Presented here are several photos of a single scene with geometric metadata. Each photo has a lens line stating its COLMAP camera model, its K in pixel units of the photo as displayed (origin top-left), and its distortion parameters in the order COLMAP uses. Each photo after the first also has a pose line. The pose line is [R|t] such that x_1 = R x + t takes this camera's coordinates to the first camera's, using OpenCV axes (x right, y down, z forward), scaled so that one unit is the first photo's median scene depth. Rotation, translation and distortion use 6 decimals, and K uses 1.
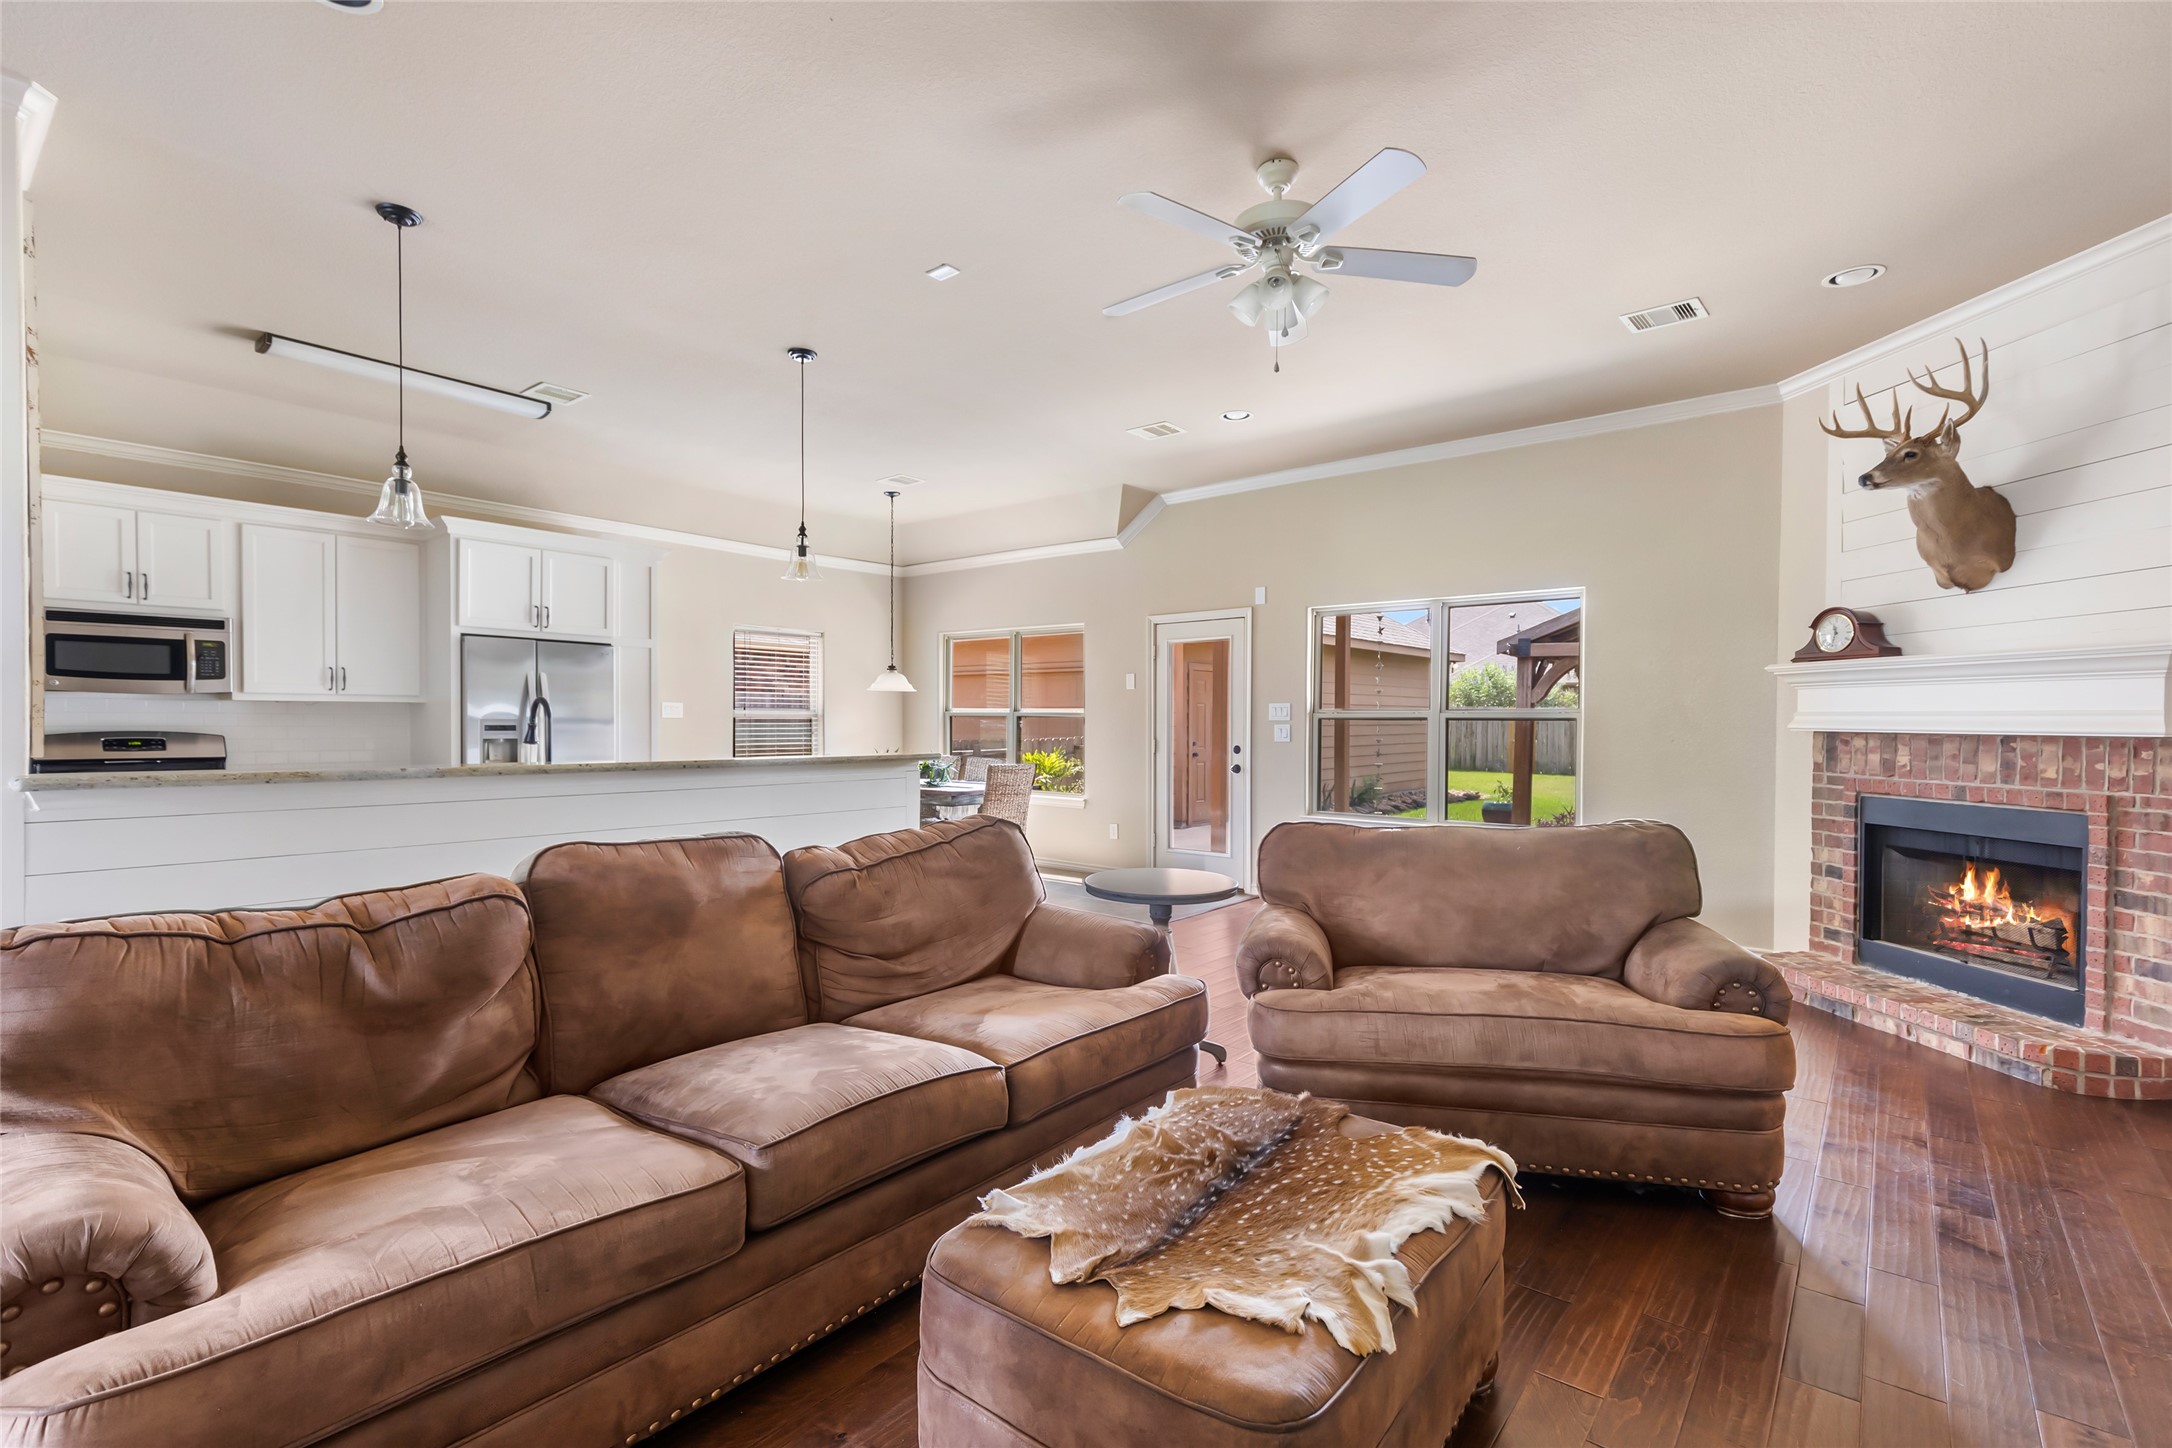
lens RADIAL K [[1011.3, 0, 1097.2], [0, 1011.3, 723.9], [0, 0, 1]] dist [0.002795, -0.000540]
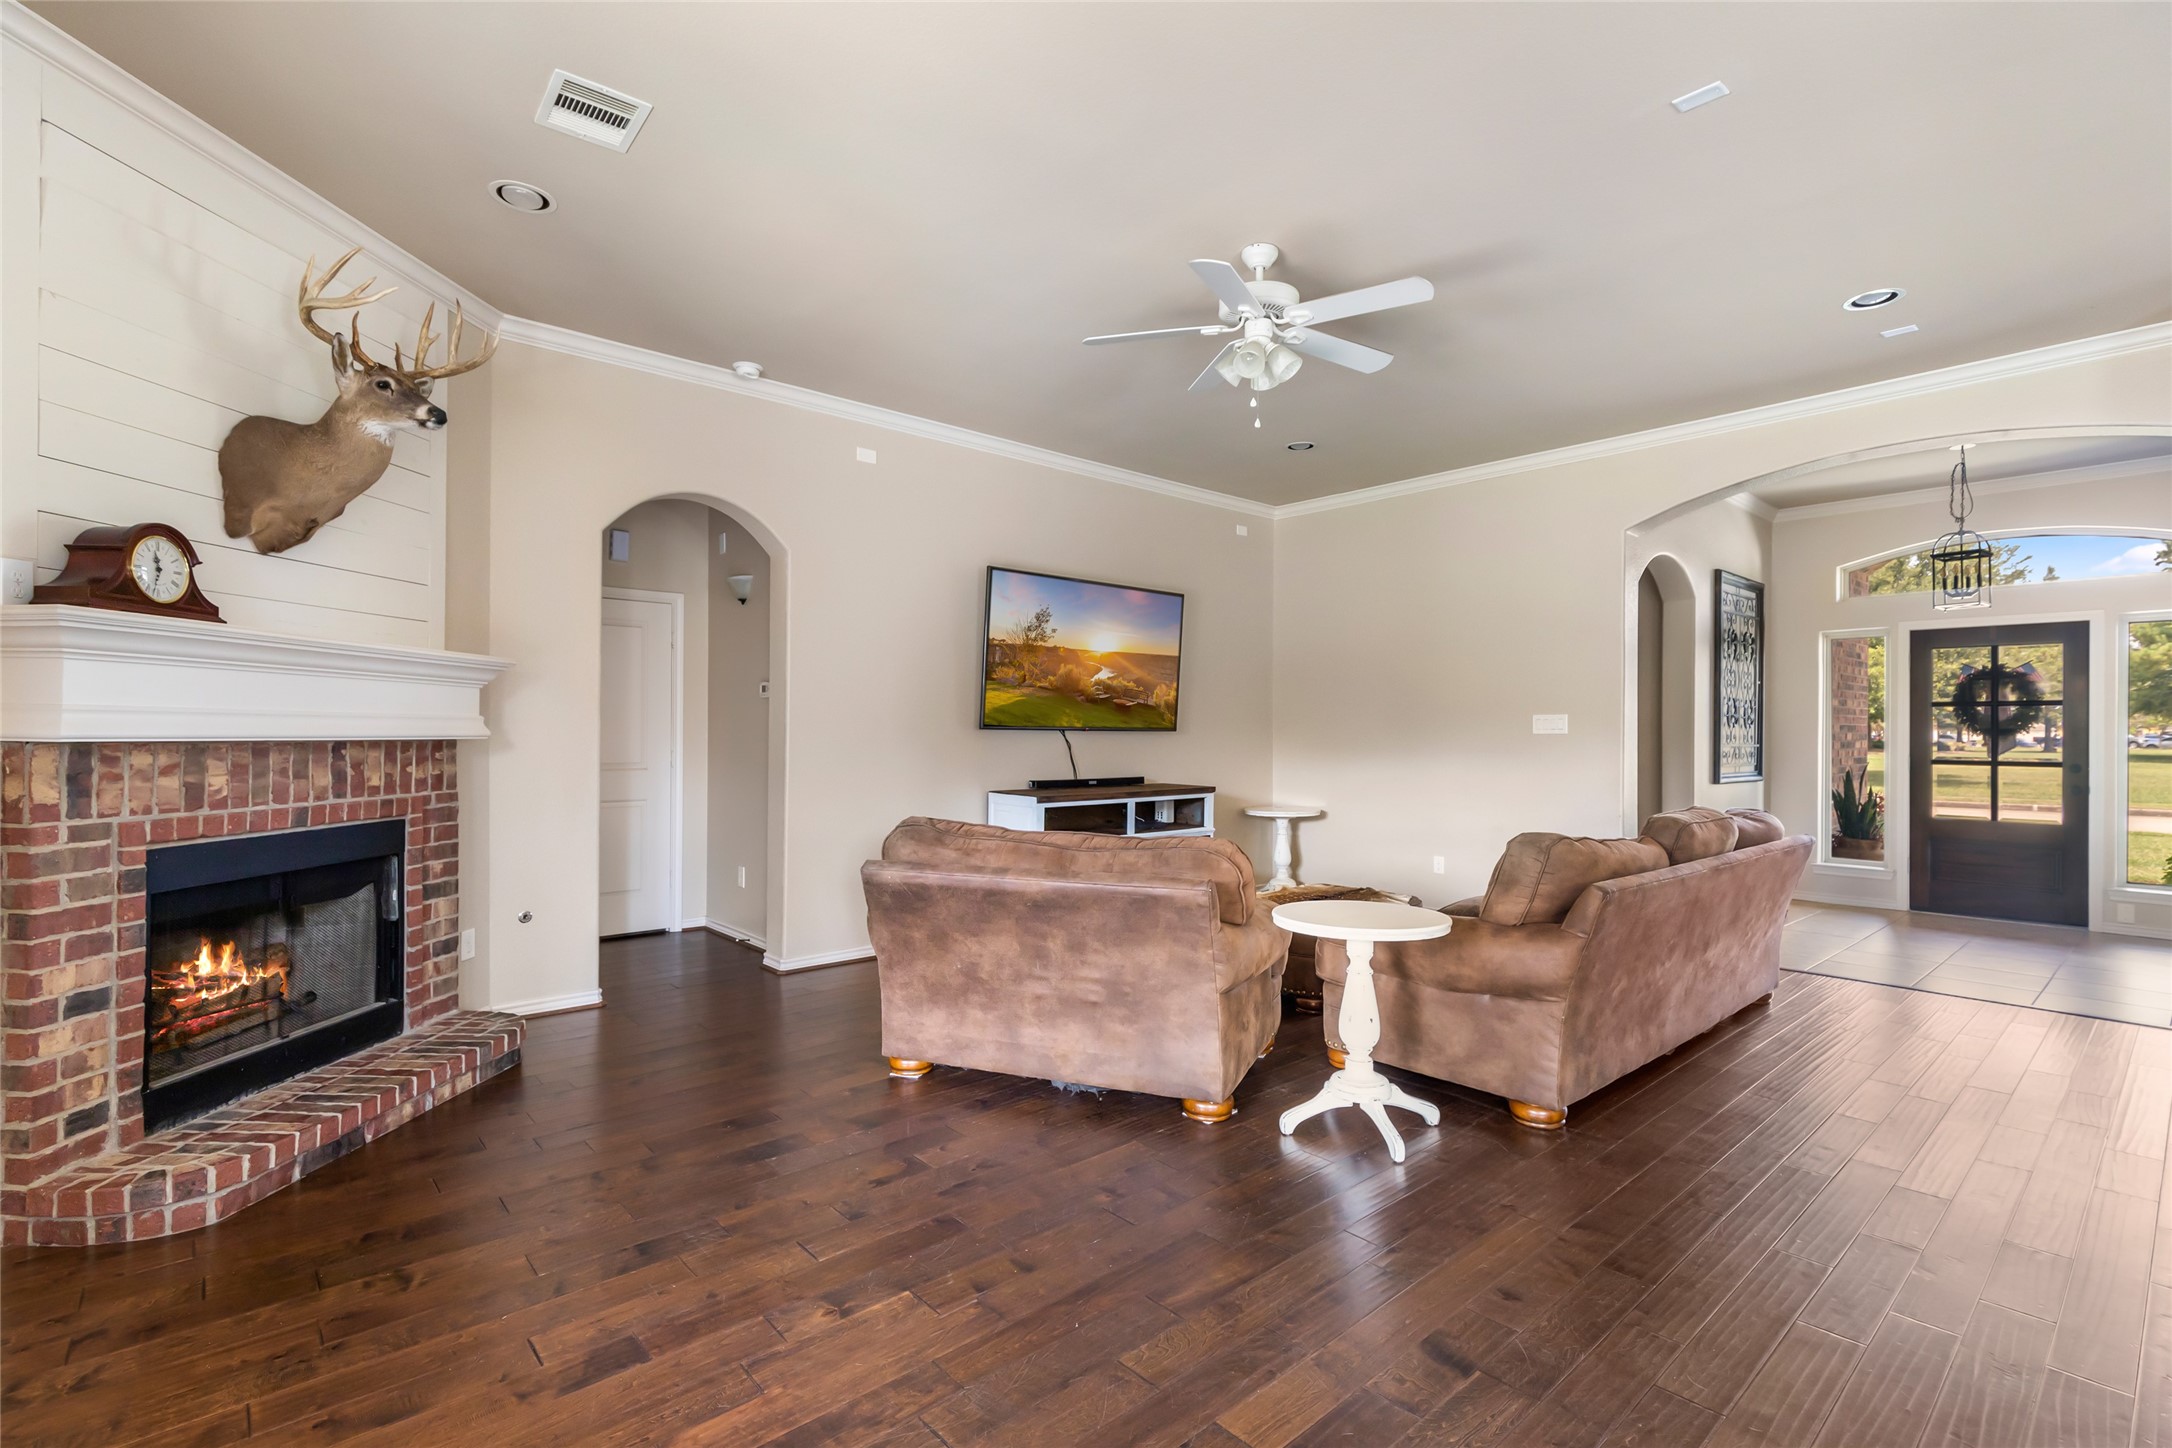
lens RADIAL K [[1011.3, 0, 1077.2], [0, 1011.3, 731.0], [0, 0, 1]] dist [0.002795, -0.000540]
pose [[-0.985373, -0.008225, 0.170212, 0.110805], [-0.007879, 0.999965, 0.002709, -0.003426], [-0.170228, 0.001328, -0.985404, 1.348125]]
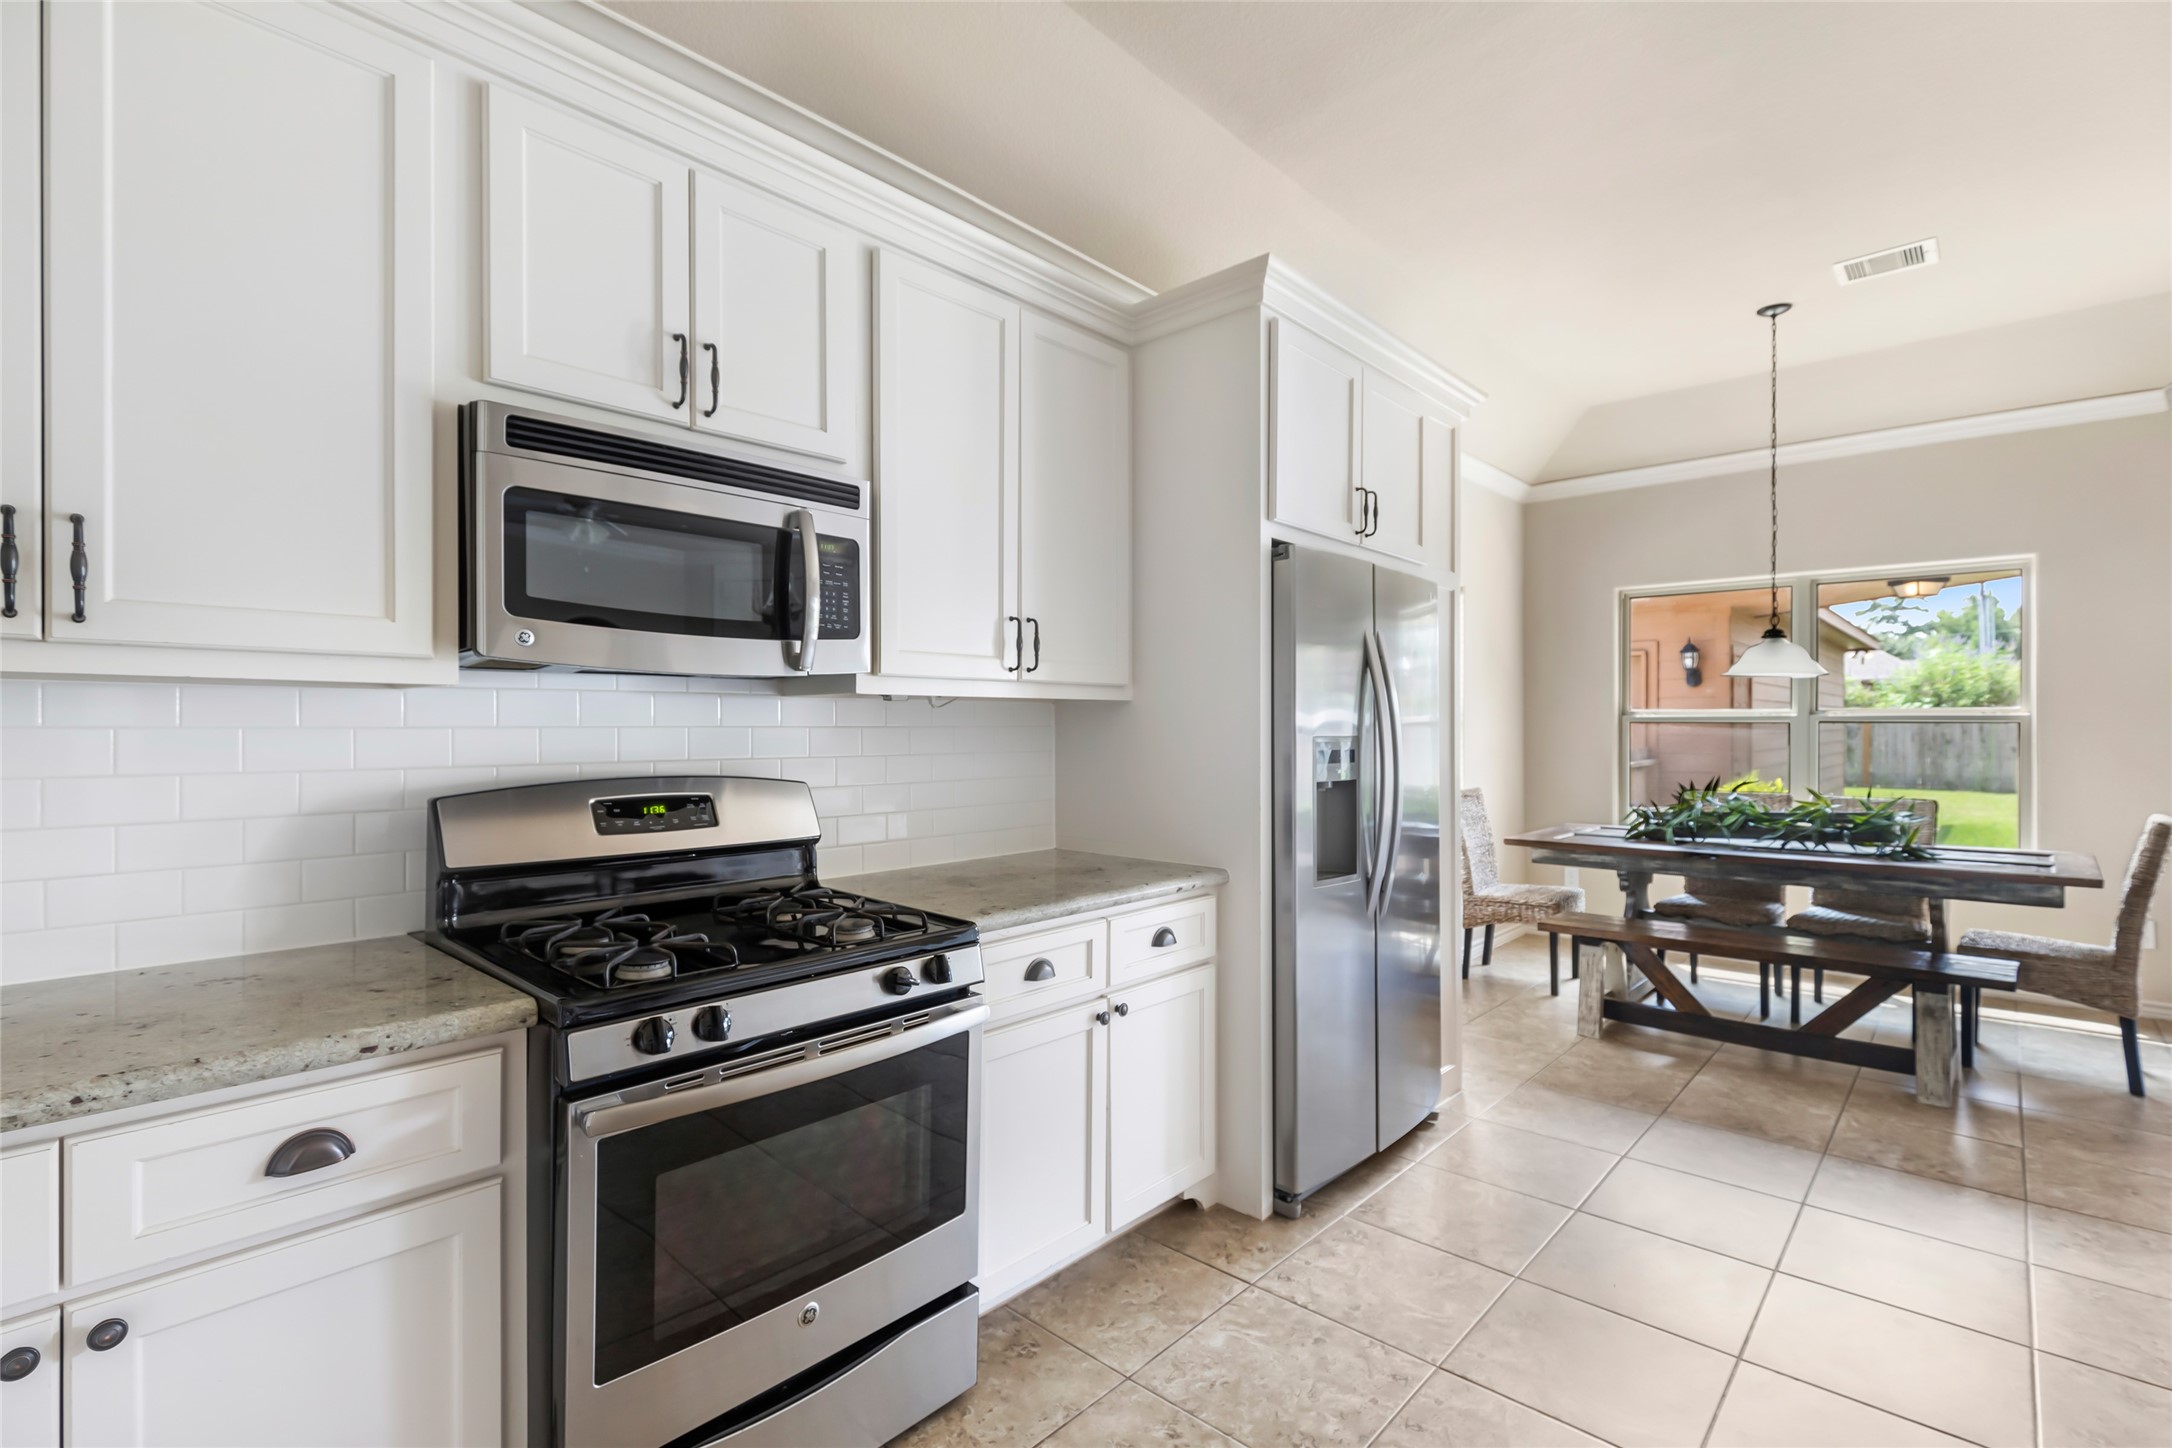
lens RADIAL K [[1011.3, 0, 1084.6], [0, 1011.3, 733.0], [0, 0, 1]] dist [0.002795, -0.000540]
pose [[0.998631, -0.006560, -0.051885, -0.779900], [0.006836, 0.999963, 0.005145, -0.010251], [0.051850, -0.005493, 0.998640, 0.639793]]
